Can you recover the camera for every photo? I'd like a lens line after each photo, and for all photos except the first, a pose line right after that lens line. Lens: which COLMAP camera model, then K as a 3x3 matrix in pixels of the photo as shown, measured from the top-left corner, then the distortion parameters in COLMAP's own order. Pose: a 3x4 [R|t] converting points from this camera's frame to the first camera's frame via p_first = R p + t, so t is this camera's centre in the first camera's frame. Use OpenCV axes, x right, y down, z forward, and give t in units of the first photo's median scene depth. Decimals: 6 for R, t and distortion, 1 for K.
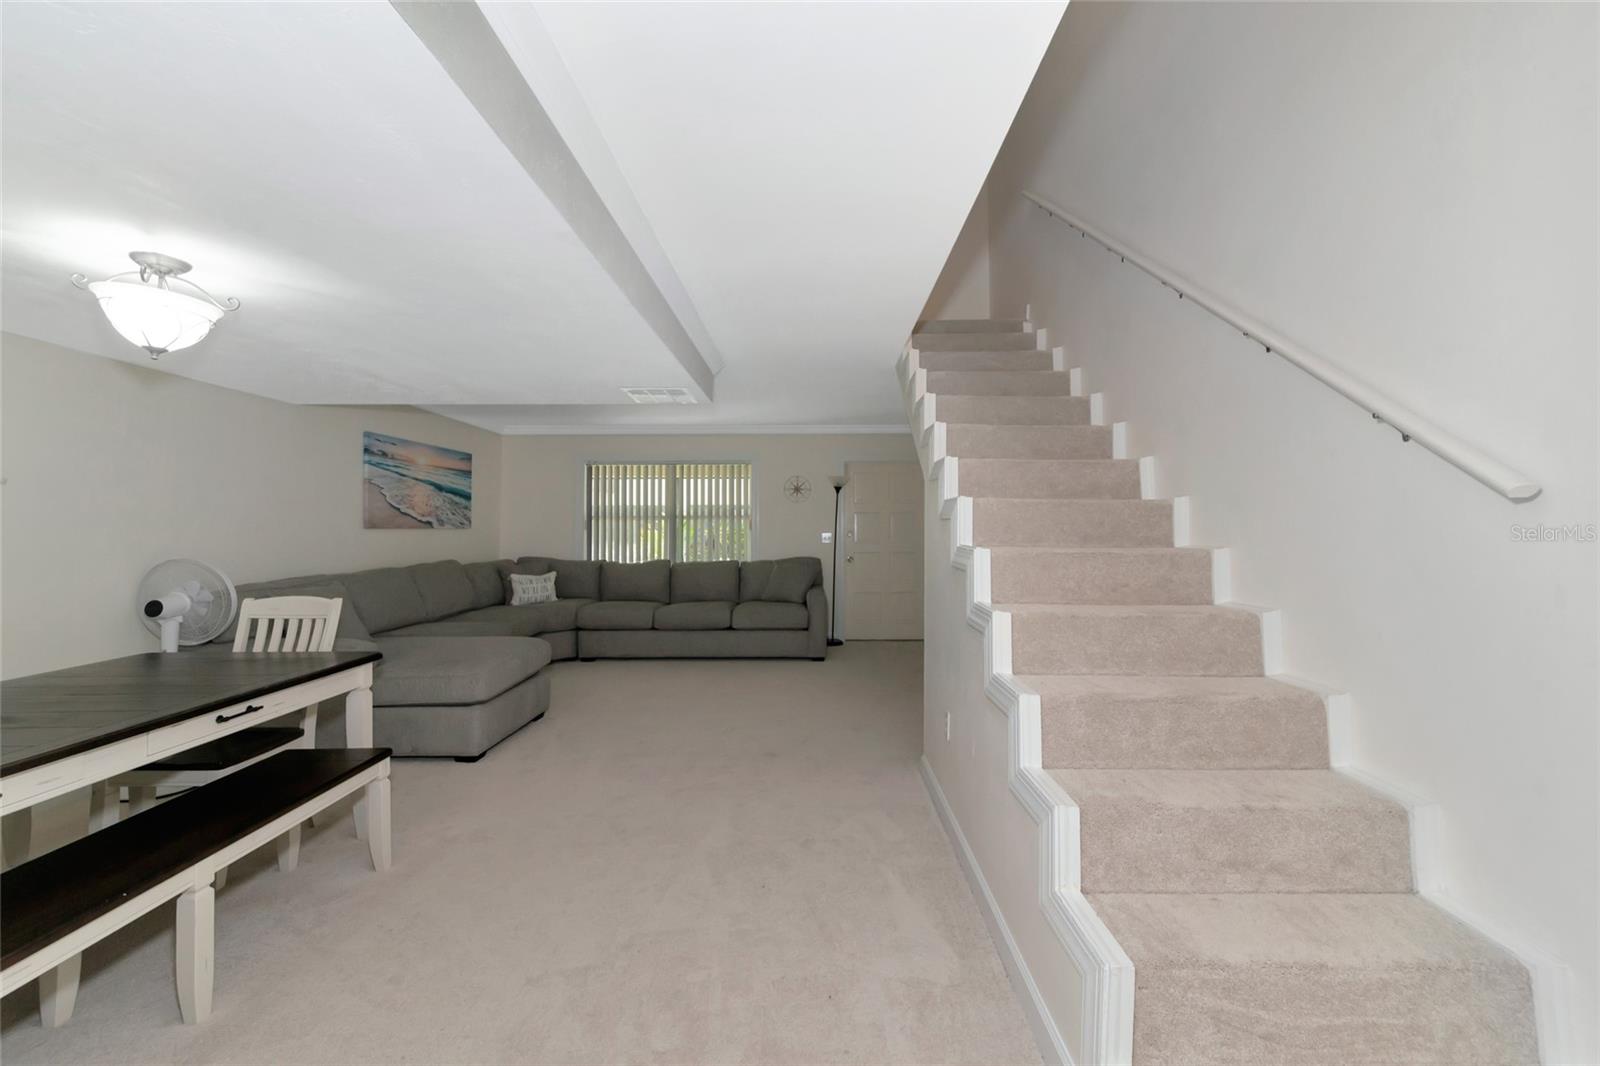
lens RADIAL K [[636.3, 0, 829.0], [0, 636.3, 509.5], [0, 0, 1]] dist [0.000033, -0.000020]
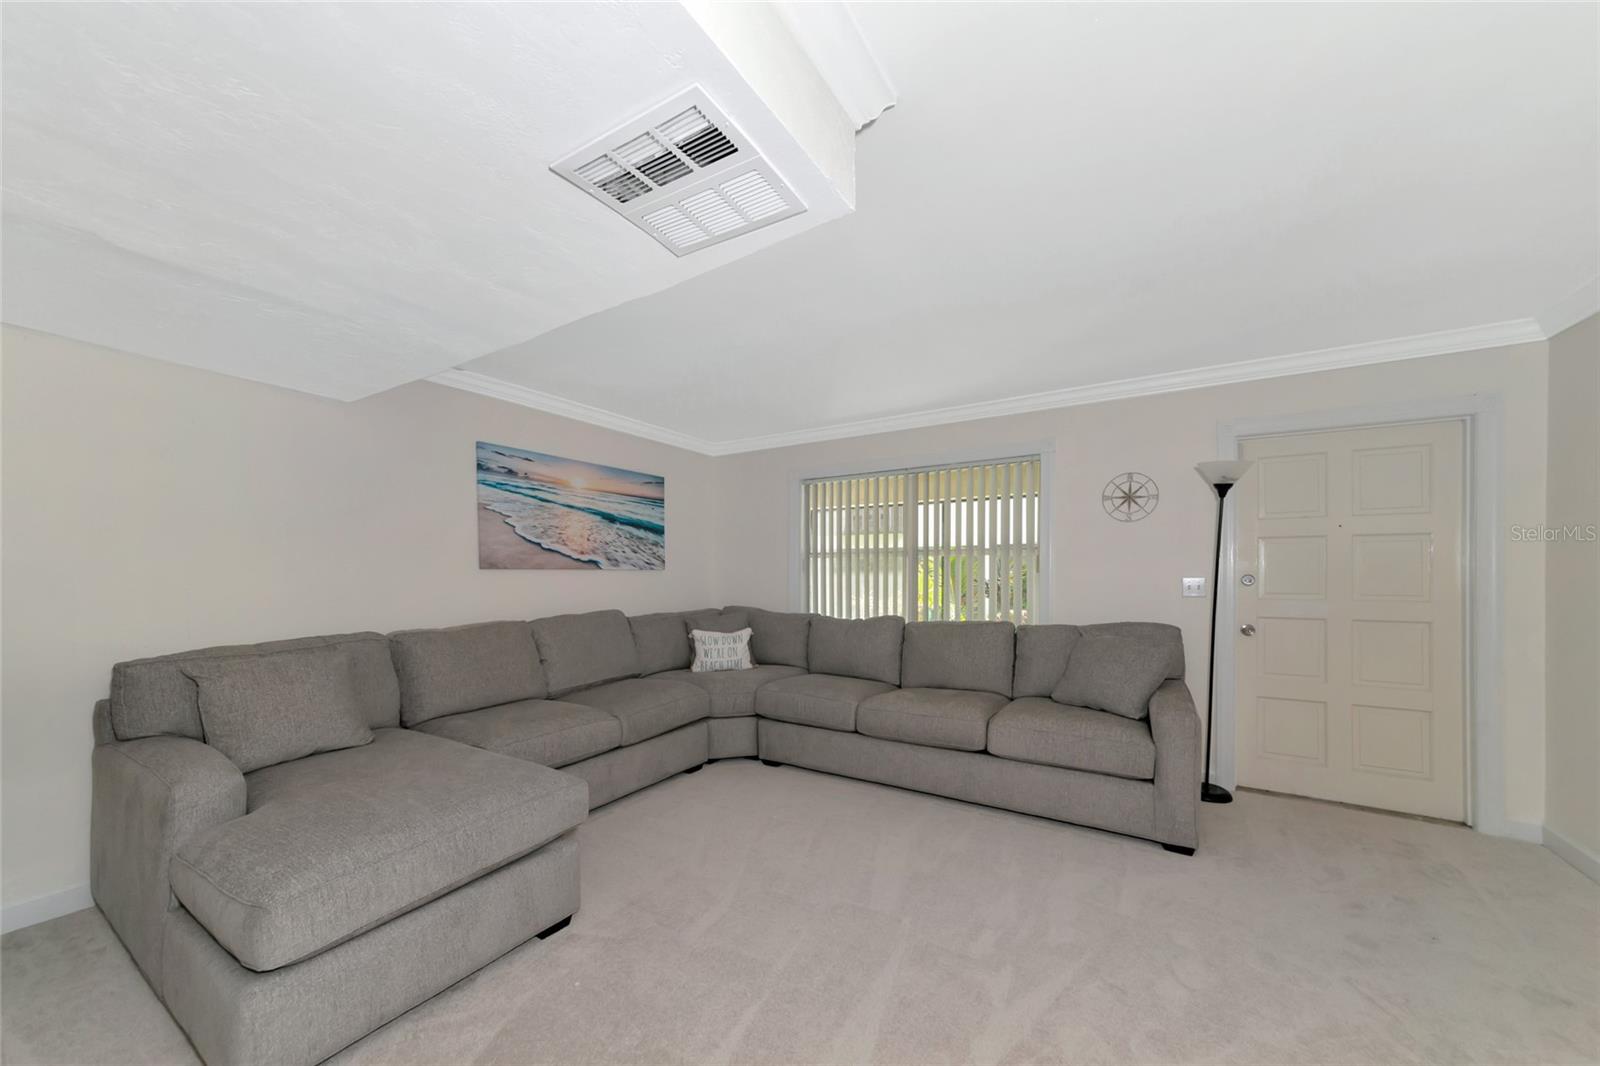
lens RADIAL K [[574.0, 0, 802.2], [0, 574.0, 578.9], [0, 0, 1]] dist [0.008623, 0.000001]
pose [[0.843413, 0.005496, -0.537237, -0.024869], [0.016115, 0.999239, 0.035522, 0.019357], [0.537023, -0.038618, 0.842683, 0.509119]]
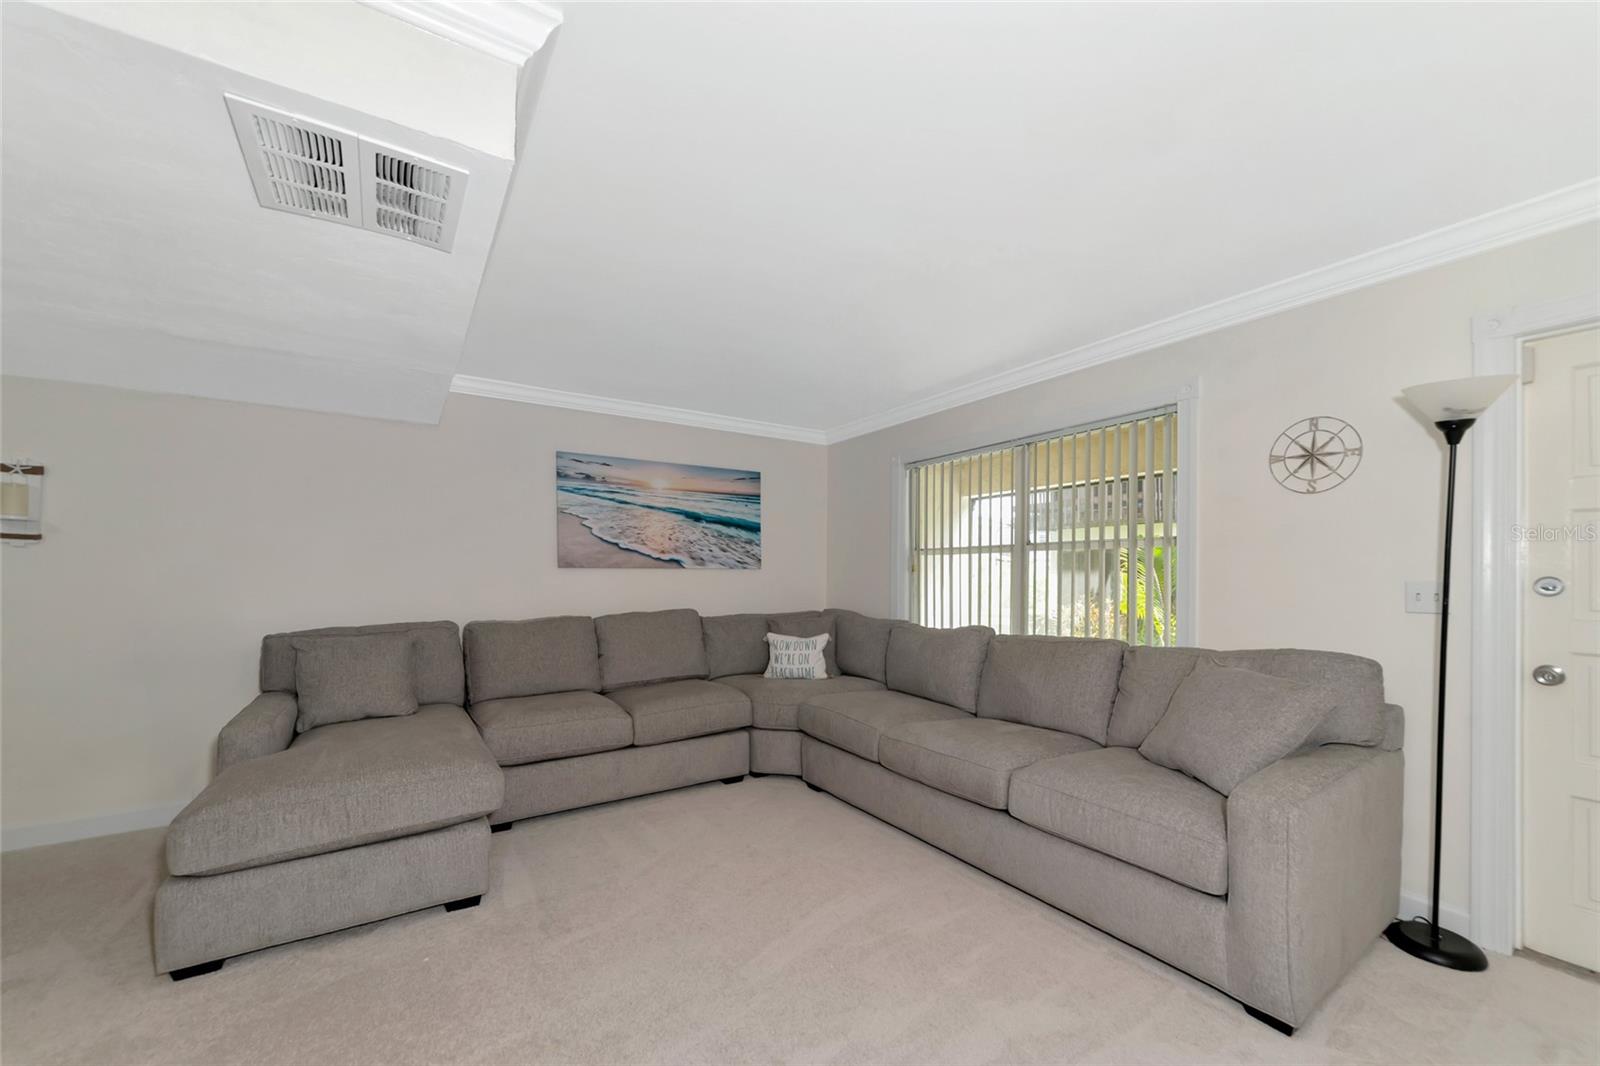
lens RADIAL K [[619.9, 0, 801.4], [0, 619.9, 575.8], [0, 0, 1]] dist [-0.000990, -0.000124]
pose [[0.530067, 0.005368, -0.847939, 0.107861], [0.022432, 0.999541, 0.020350, 0.025540], [0.847659, -0.029807, 0.529704, 0.684404]]
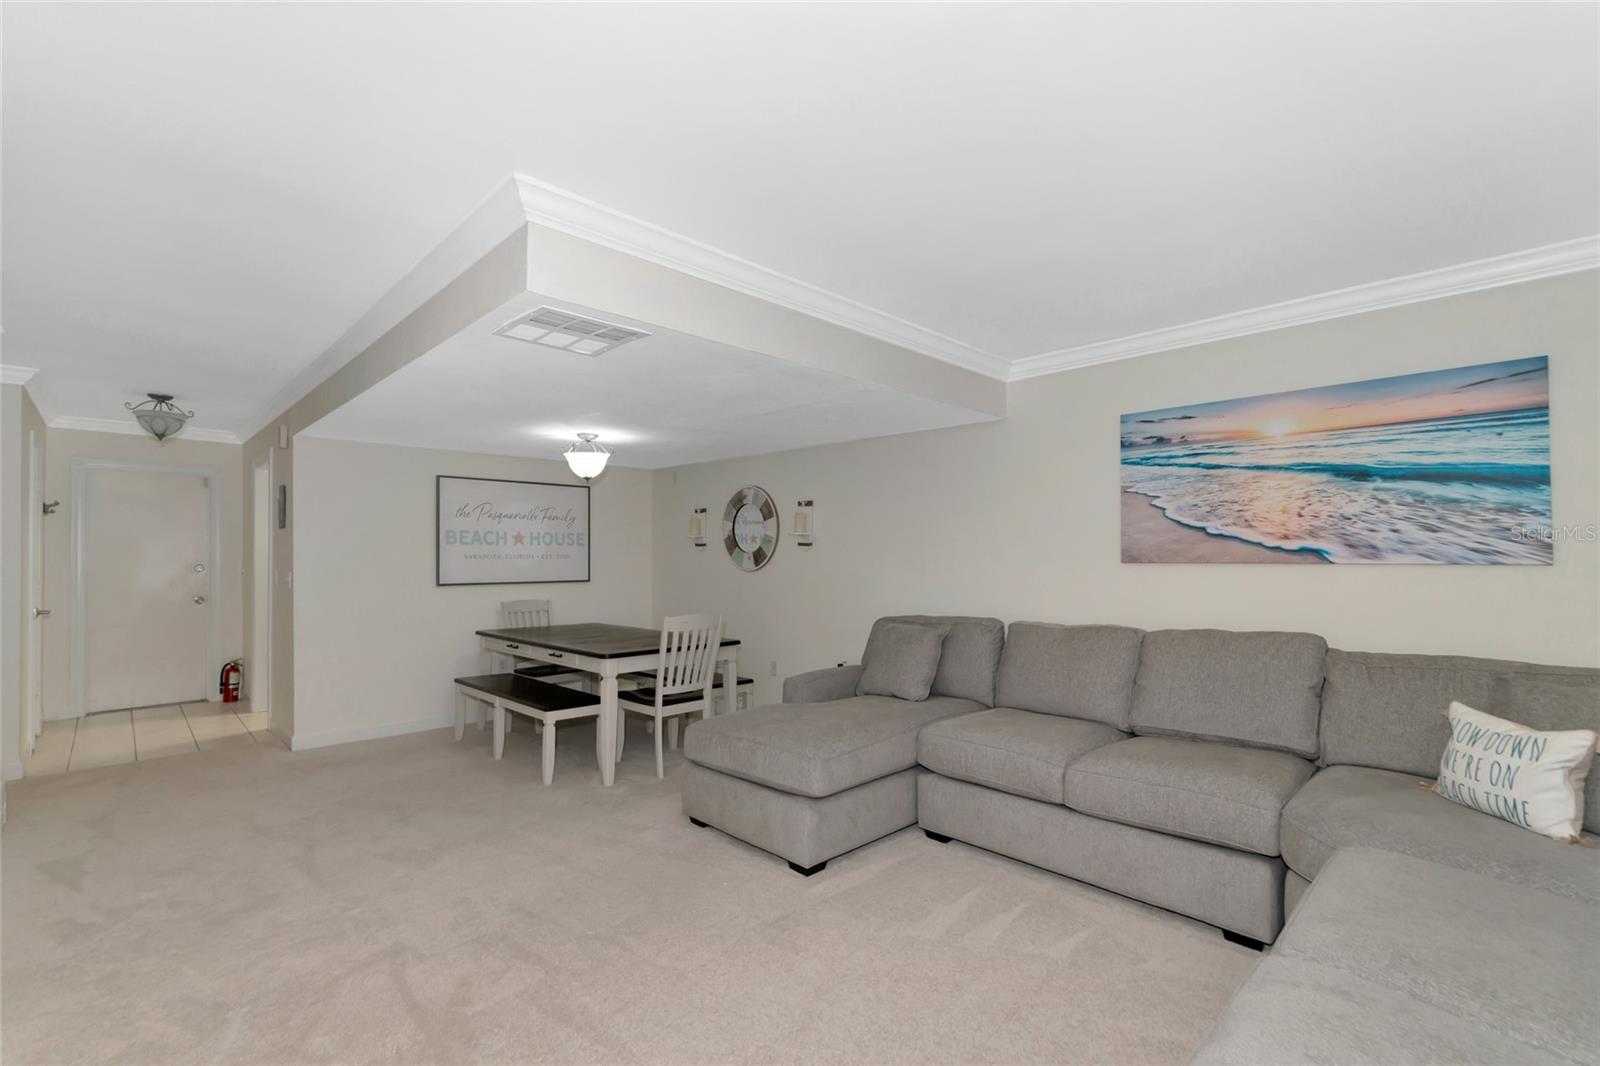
lens RADIAL K [[708.2, 0, 804.5], [0, 708.2, 550.5], [0, 0, 1]] dist [-0.002137, 0.000356]
pose [[-0.727509, -0.003635, -0.686089, 0.009561], [0.022573, 0.999318, -0.029230, 0.025417], [0.685727, -0.036752, -0.726930, 1.065695]]
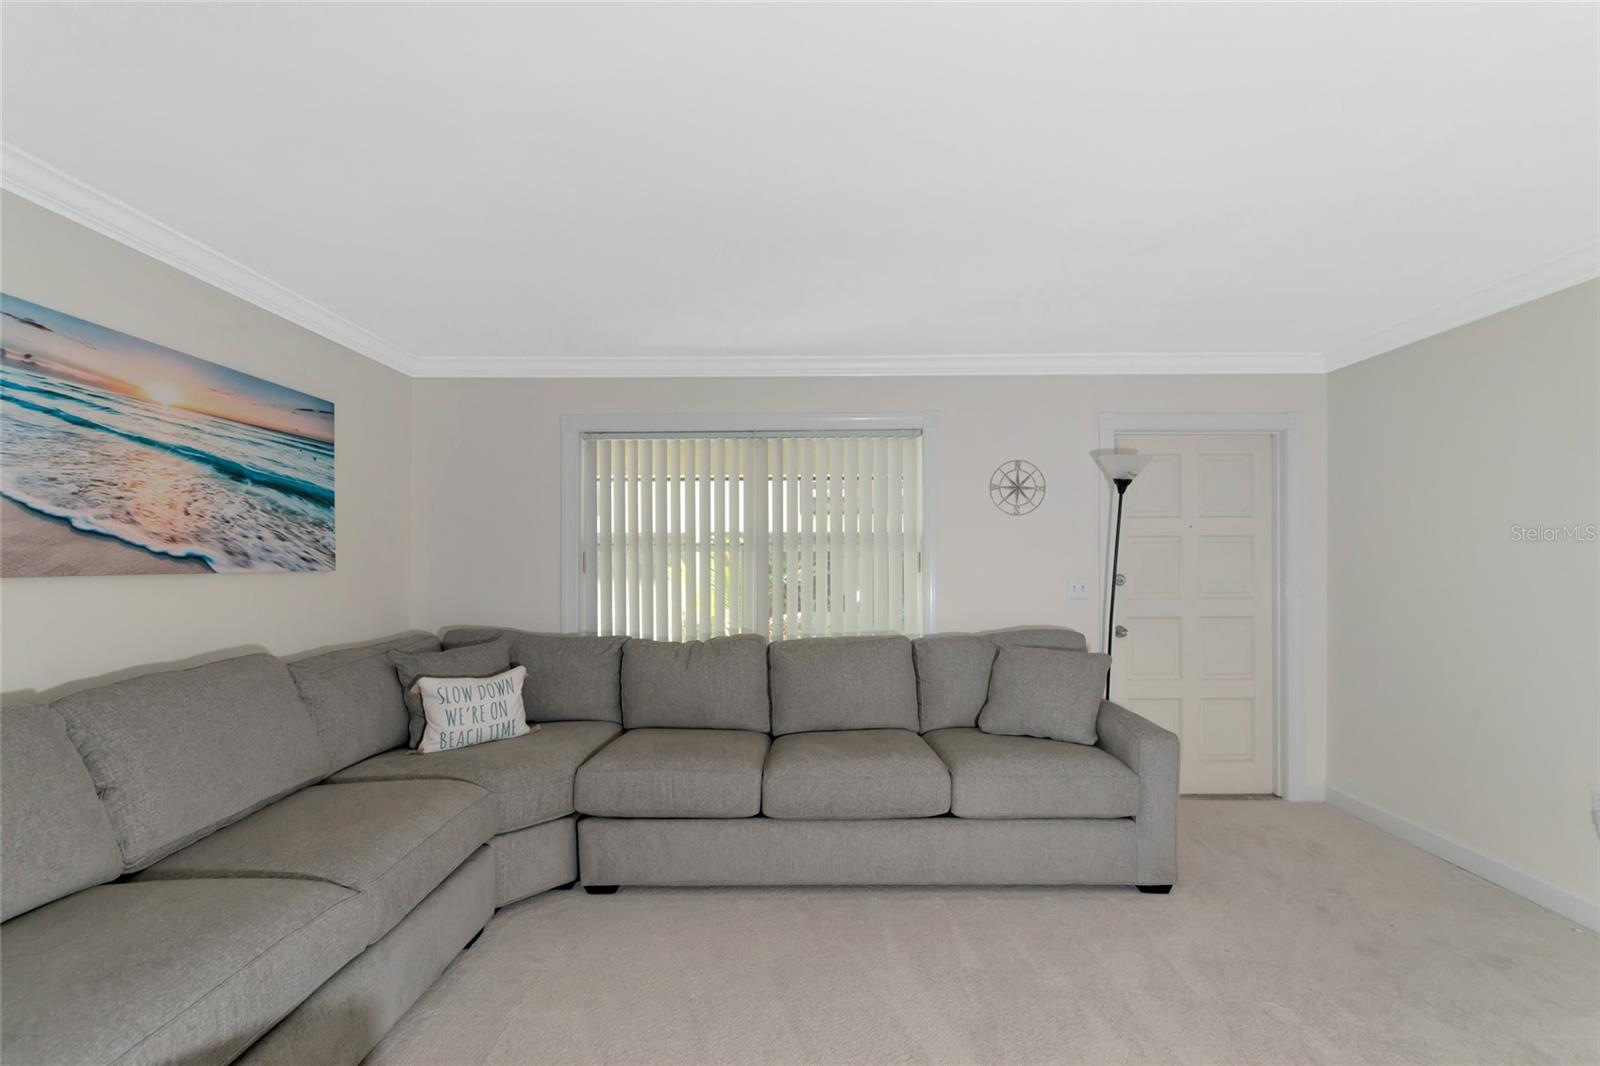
lens RADIAL K [[683.5, 0, 806.7], [0, 683.5, 561.3], [0, 0, 1]] dist [-0.012734, 0.005265]
pose [[0.999820, -0.000804, -0.018949, -0.237635], [0.001393, 0.999517, 0.031053, 0.009485], [0.018915, -0.031074, 0.999338, 0.564252]]
